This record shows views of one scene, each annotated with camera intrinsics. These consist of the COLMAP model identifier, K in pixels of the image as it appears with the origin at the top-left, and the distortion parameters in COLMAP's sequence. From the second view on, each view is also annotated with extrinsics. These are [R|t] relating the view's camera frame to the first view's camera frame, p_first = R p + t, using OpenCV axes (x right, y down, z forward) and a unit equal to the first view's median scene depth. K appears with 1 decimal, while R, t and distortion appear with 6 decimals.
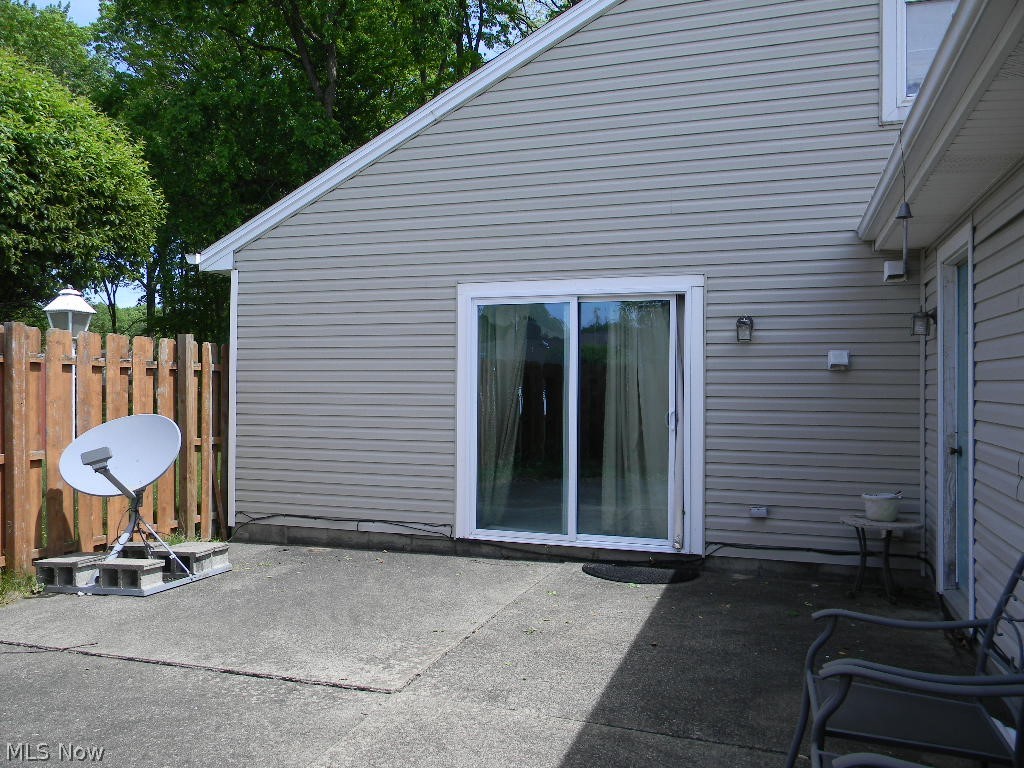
lens RADIAL K [[809.0, 0, 512.0], [0, 809.0, 384.0], [0, 0, 1]] dist [-0.002005, -0.006852]
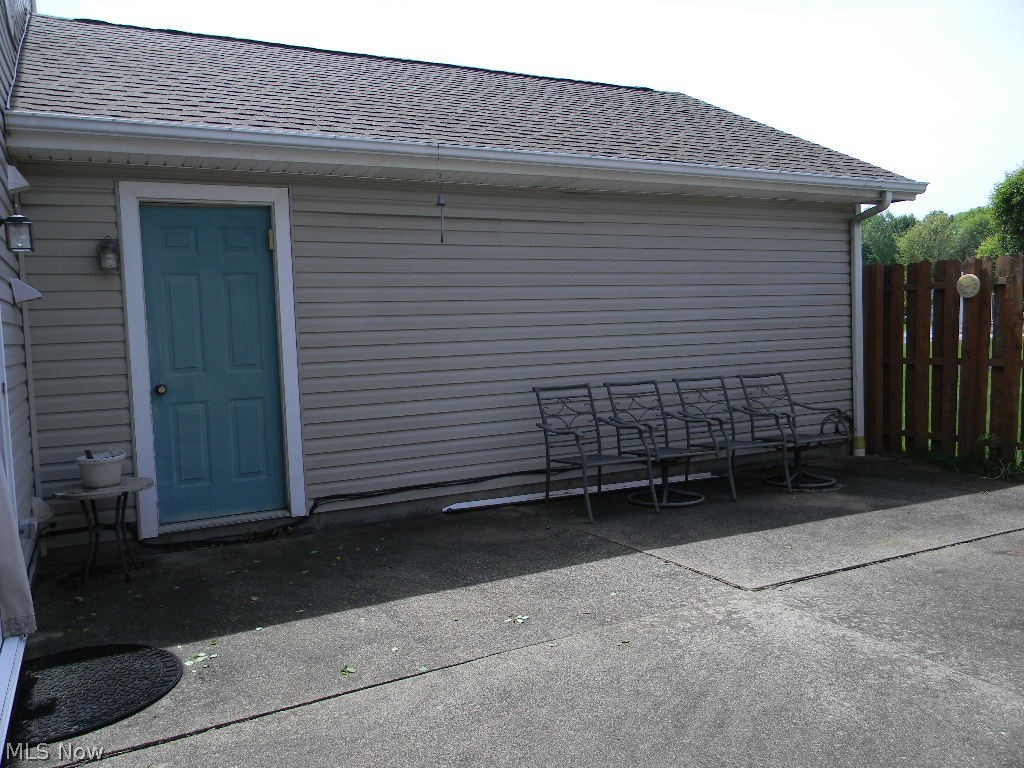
lens RADIAL K [[809.0, 0, 512.0], [0, 809.0, 384.0], [0, 0, 1]] dist [-0.002005, -0.006852]
pose [[-0.714374, -0.030161, 0.699114, -0.574162], [0.027930, 0.997046, 0.071554, 0.019824], [-0.699206, 0.070642, -0.711421, 1.708104]]
